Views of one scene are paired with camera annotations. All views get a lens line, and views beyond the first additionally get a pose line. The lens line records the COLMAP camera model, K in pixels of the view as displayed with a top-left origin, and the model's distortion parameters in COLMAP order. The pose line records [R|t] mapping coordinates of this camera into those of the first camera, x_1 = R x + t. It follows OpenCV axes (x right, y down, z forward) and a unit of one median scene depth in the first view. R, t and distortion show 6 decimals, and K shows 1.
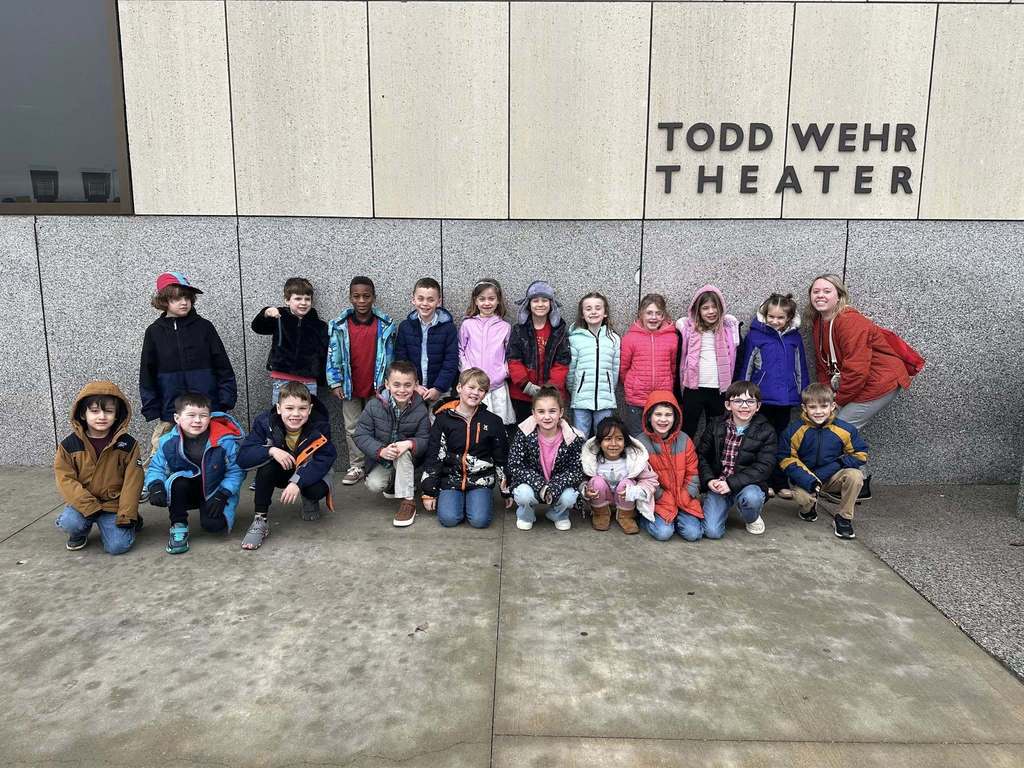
lens RADIAL K [[727.4, 0, 517.1], [0, 727.4, 381.0], [0, 0, 1]] dist [0.028696, -0.043215]
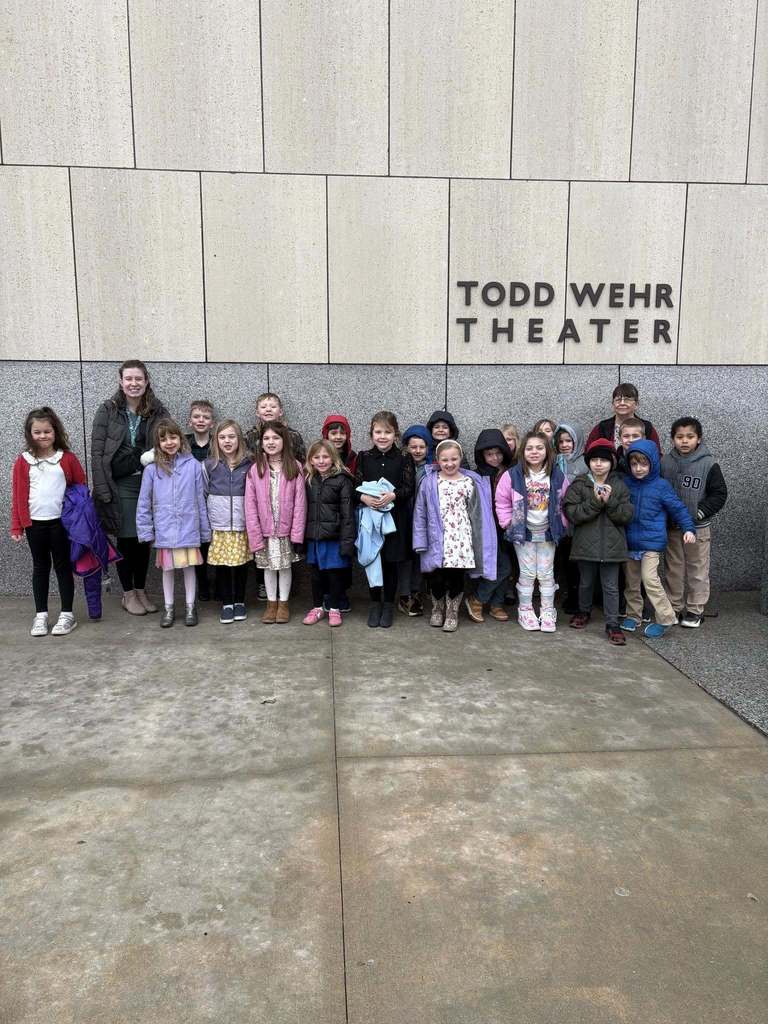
lens RADIAL K [[778.6, 0, 393.5], [0, 778.6, 515.5], [0, 0, 1]] dist [0.047810, -0.069682]
pose [[0.995678, -0.017437, 0.091224, -0.032719], [0.019880, 0.999466, -0.025949, 0.057846], [-0.090723, 0.027651, 0.995492, -0.262903]]
